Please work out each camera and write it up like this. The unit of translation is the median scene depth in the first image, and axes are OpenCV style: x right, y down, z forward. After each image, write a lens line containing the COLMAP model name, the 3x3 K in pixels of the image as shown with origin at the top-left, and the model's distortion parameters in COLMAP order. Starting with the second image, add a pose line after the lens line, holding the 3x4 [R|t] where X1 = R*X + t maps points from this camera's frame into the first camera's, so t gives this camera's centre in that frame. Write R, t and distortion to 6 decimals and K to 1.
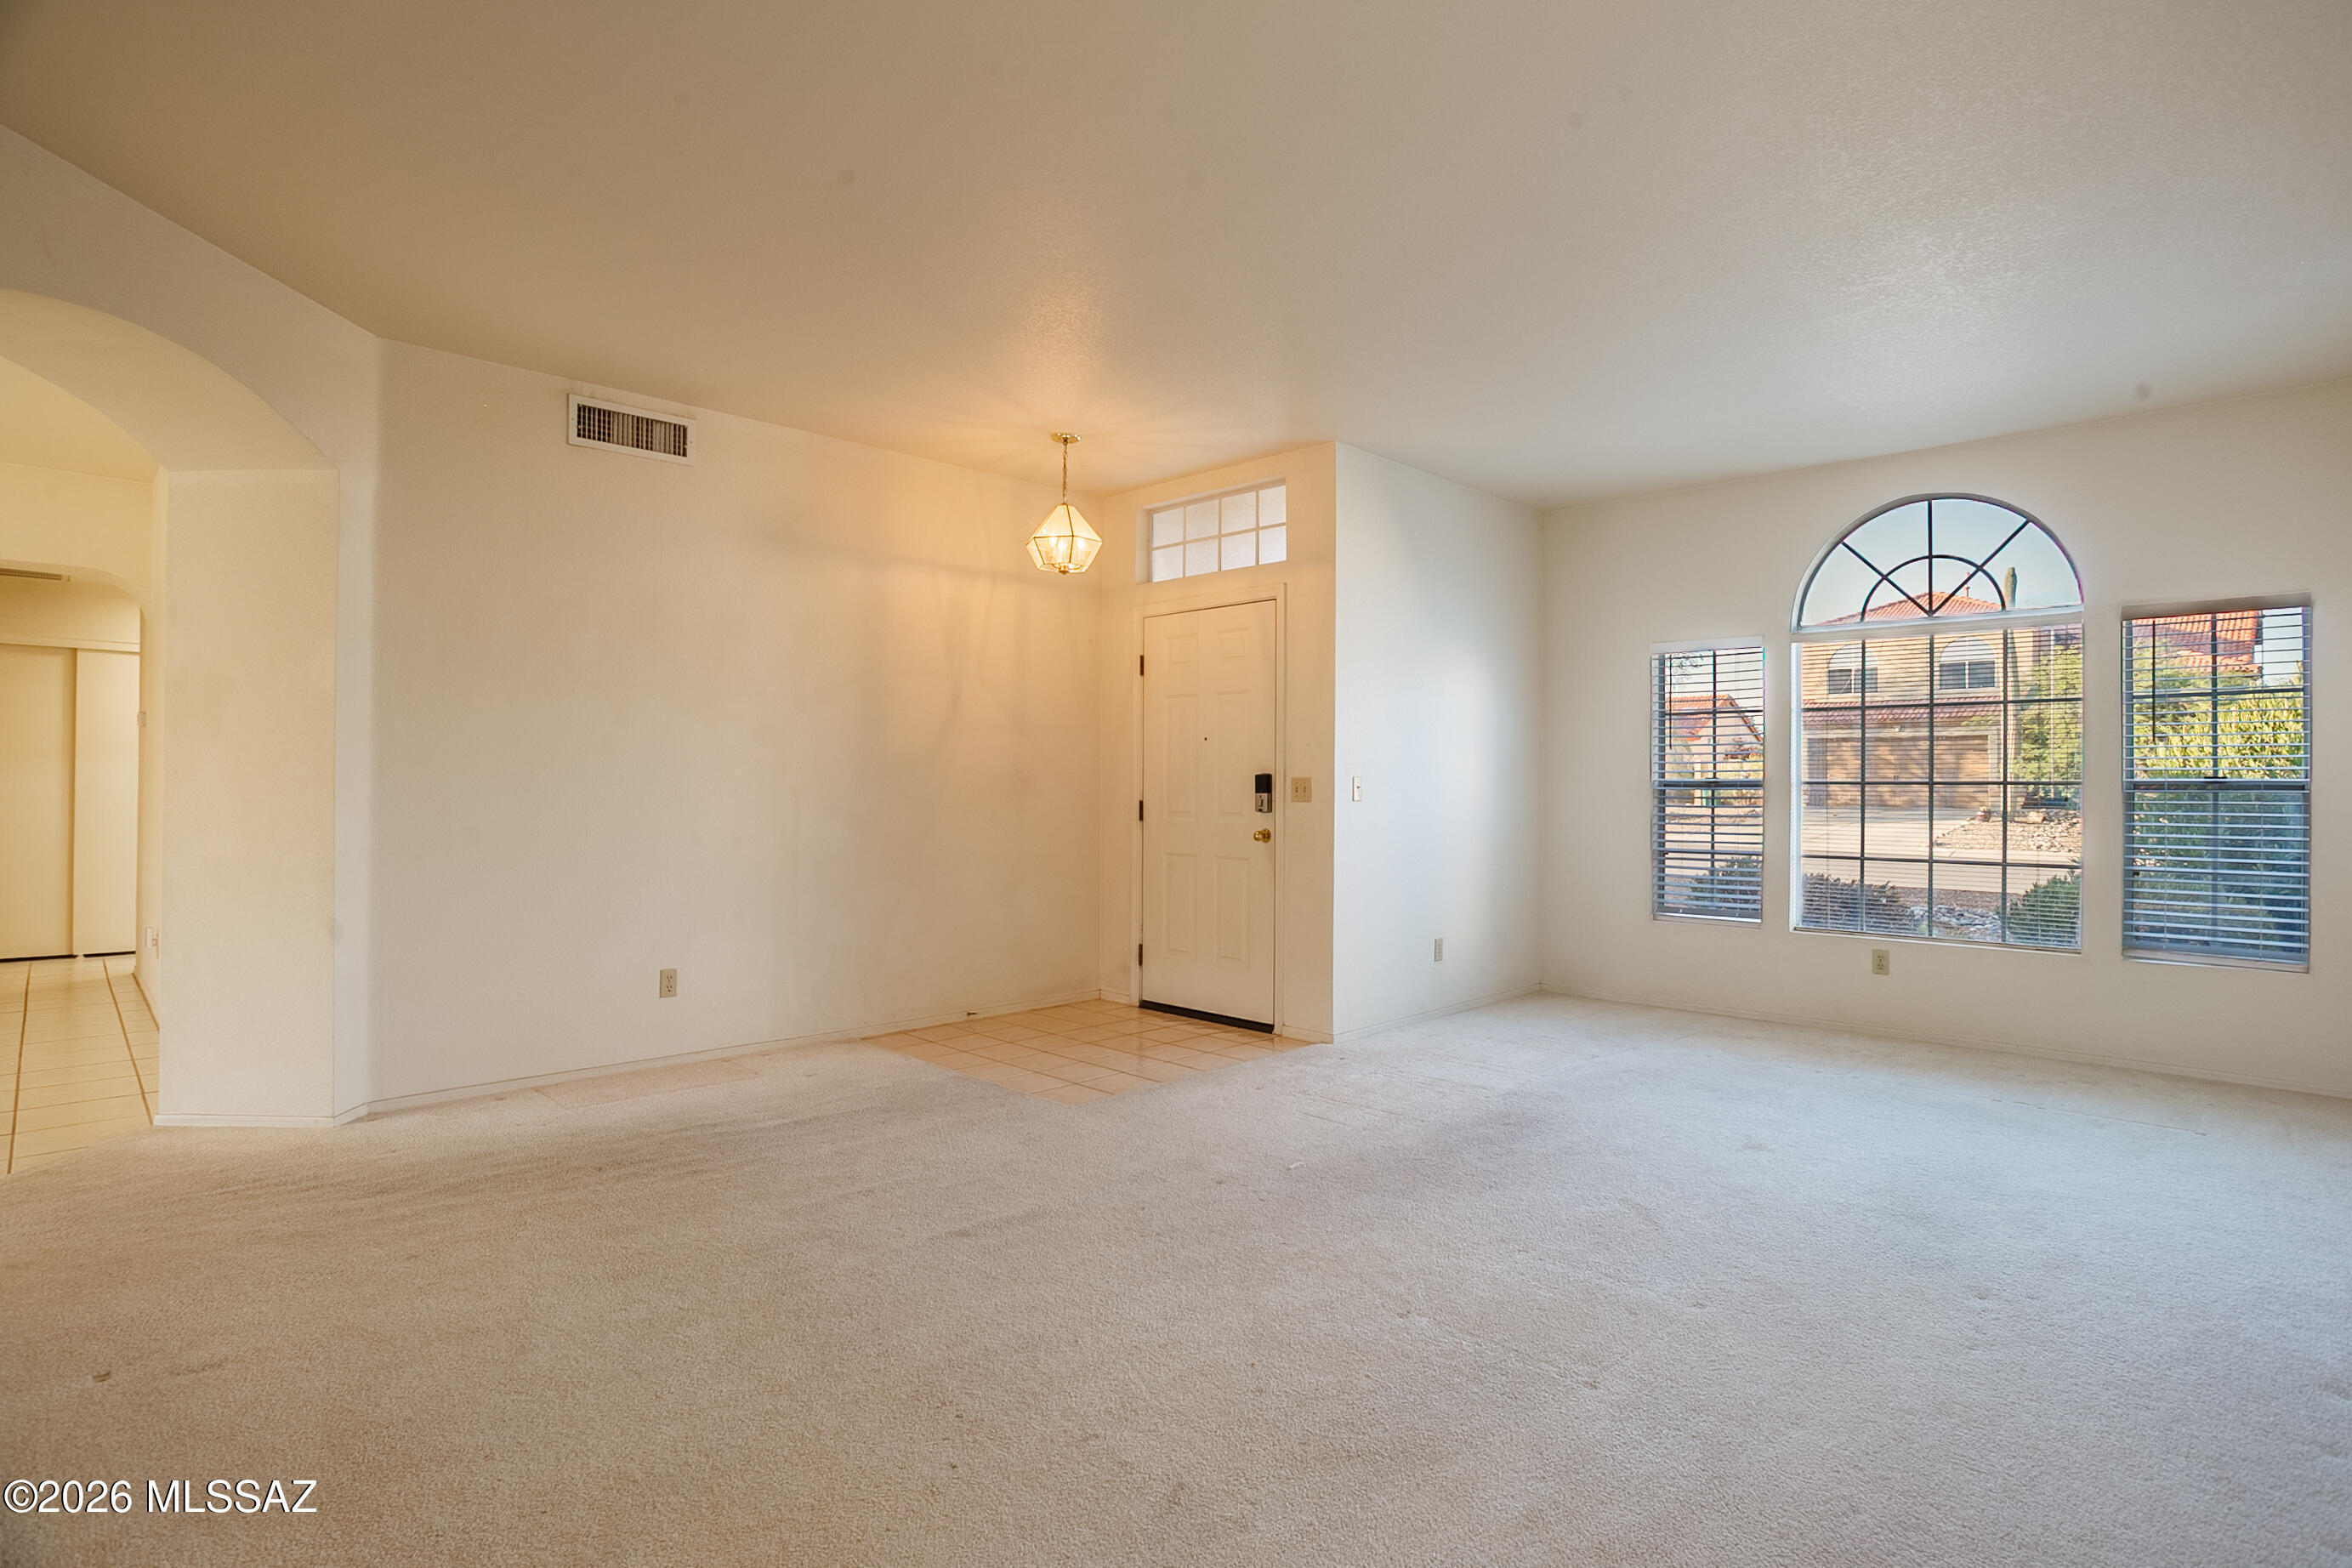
lens RADIAL K [[1178.3, 0, 1174.6], [0, 1178.3, 786.2], [0, 0, 1]] dist [-0.039527, 0.004057]
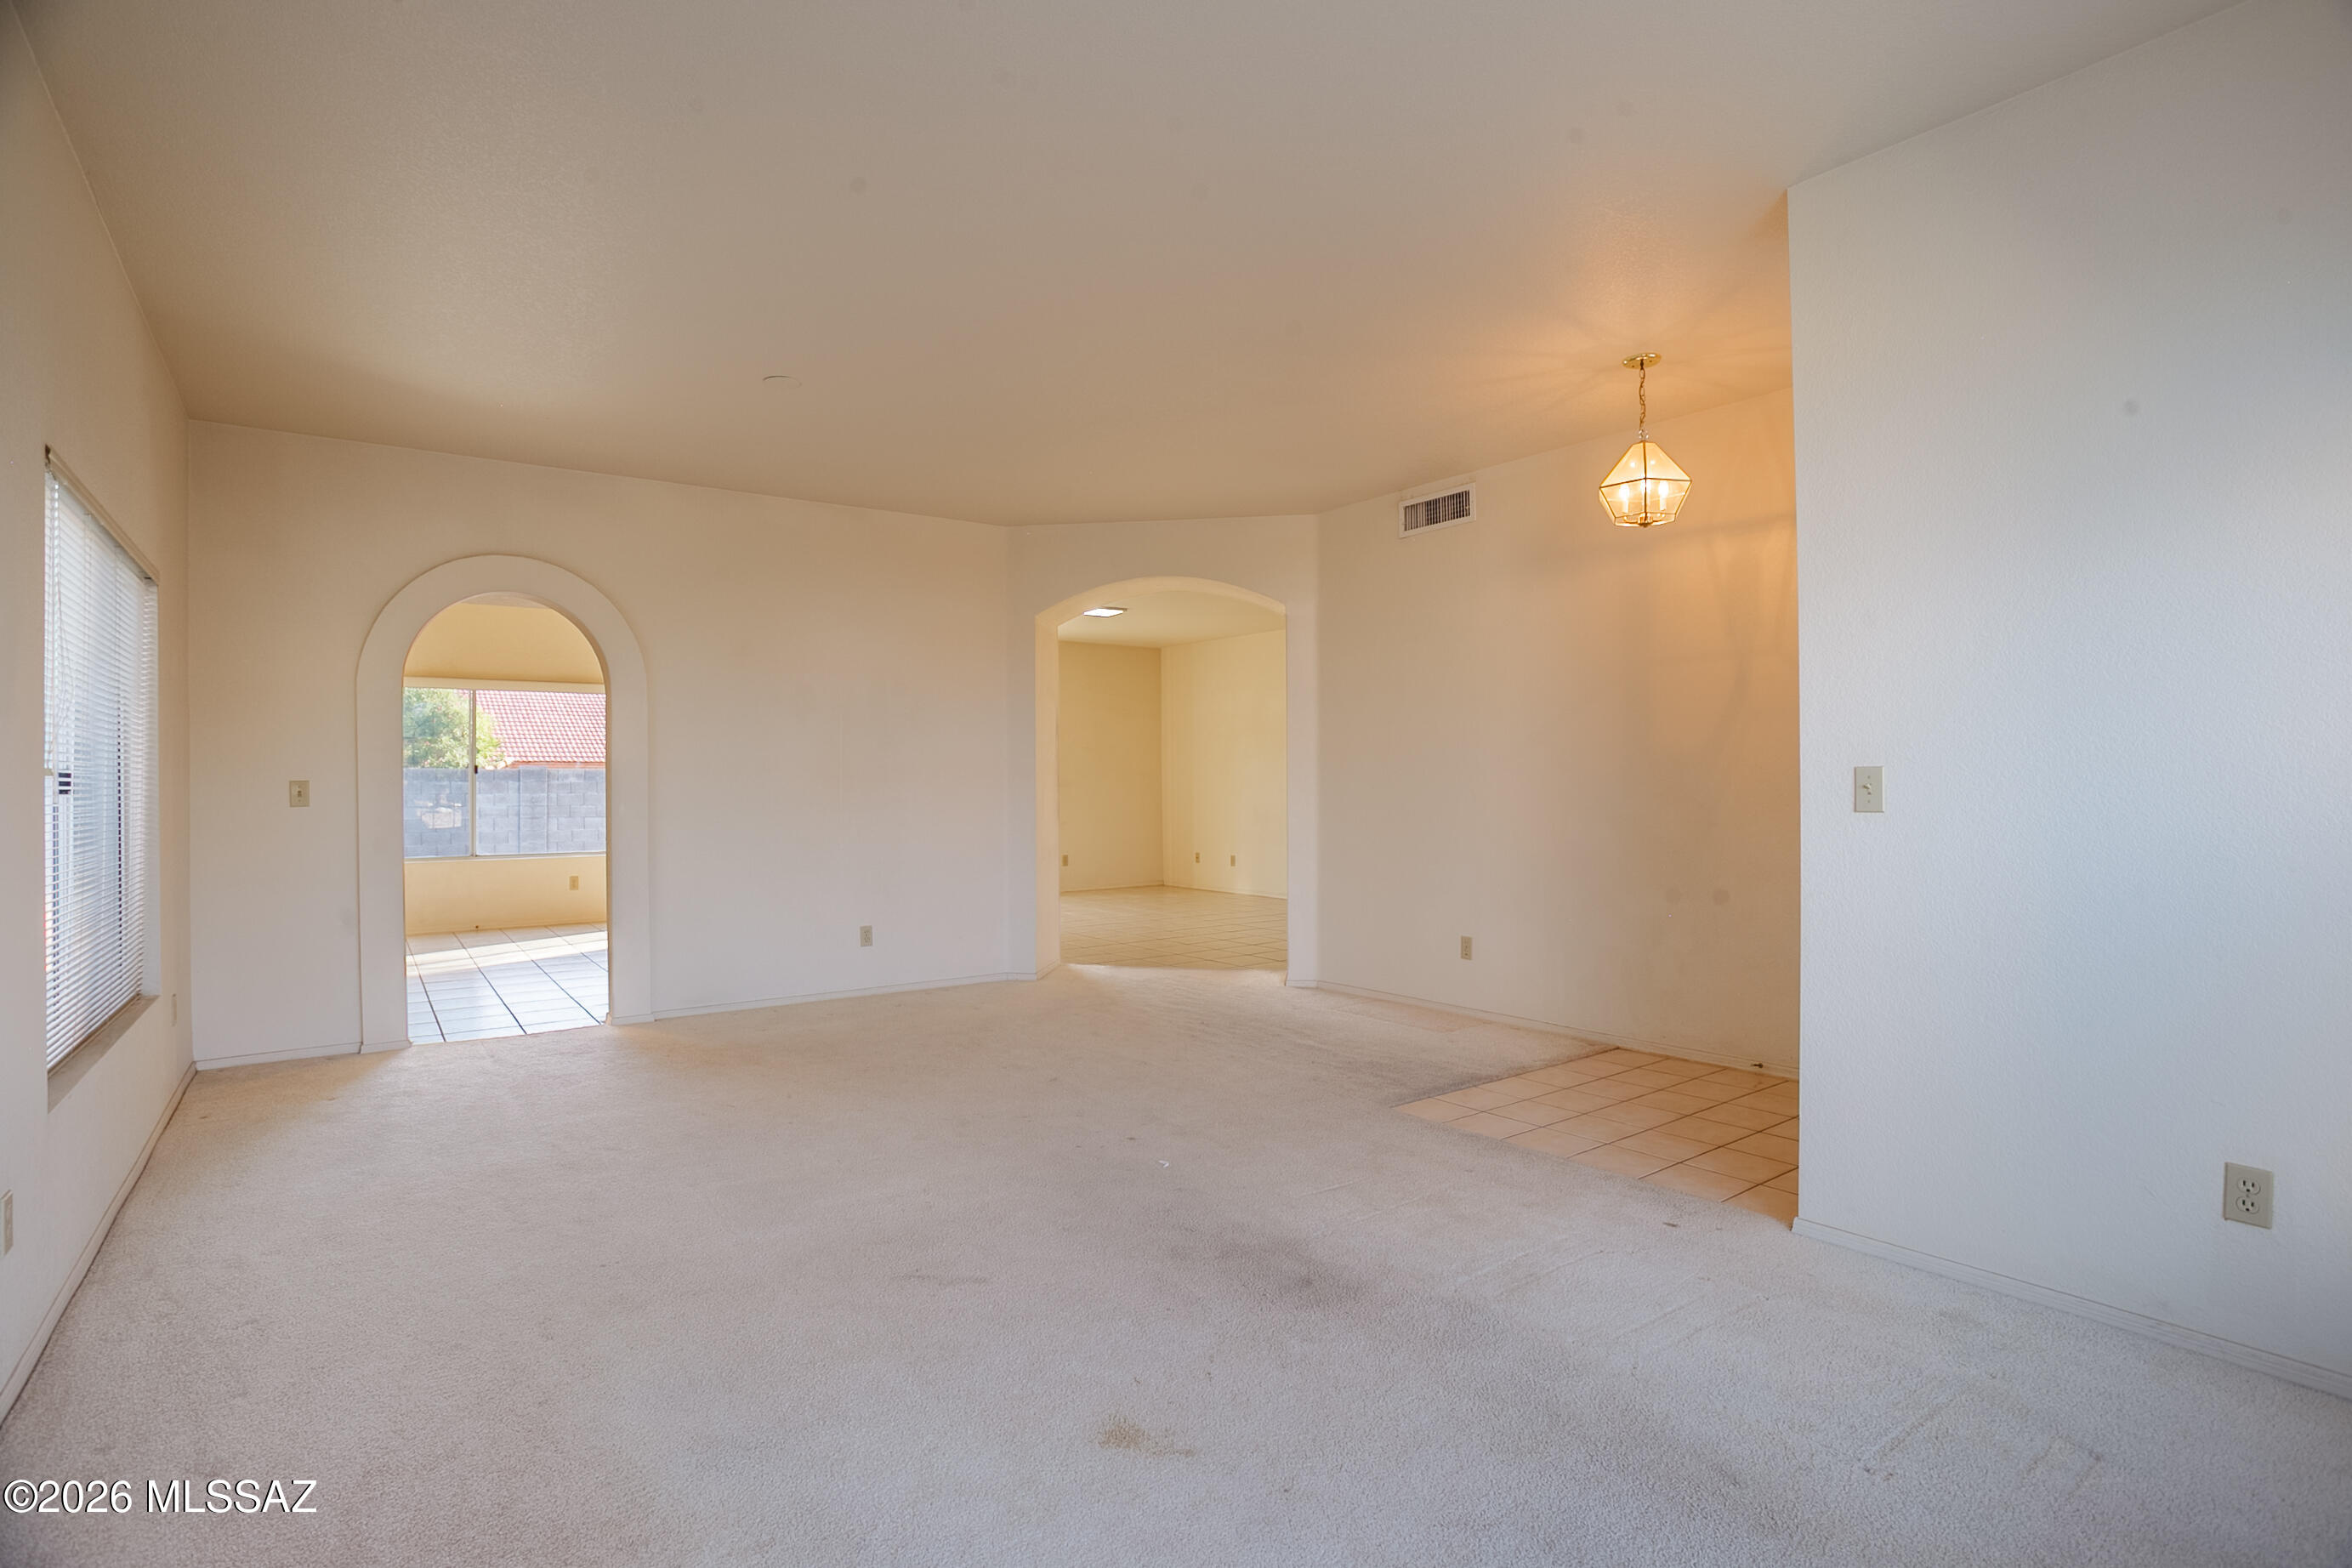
lens RADIAL K [[1178.3, 0, 1173.4], [0, 1178.3, 776.5], [0, 0, 1]] dist [-0.039527, 0.004057]
pose [[-0.155896, -0.011177, -0.987710, 0.711923], [0.001550, 0.999932, -0.011560, 0.002507], [0.987772, -0.003333, -0.155868, 0.757751]]
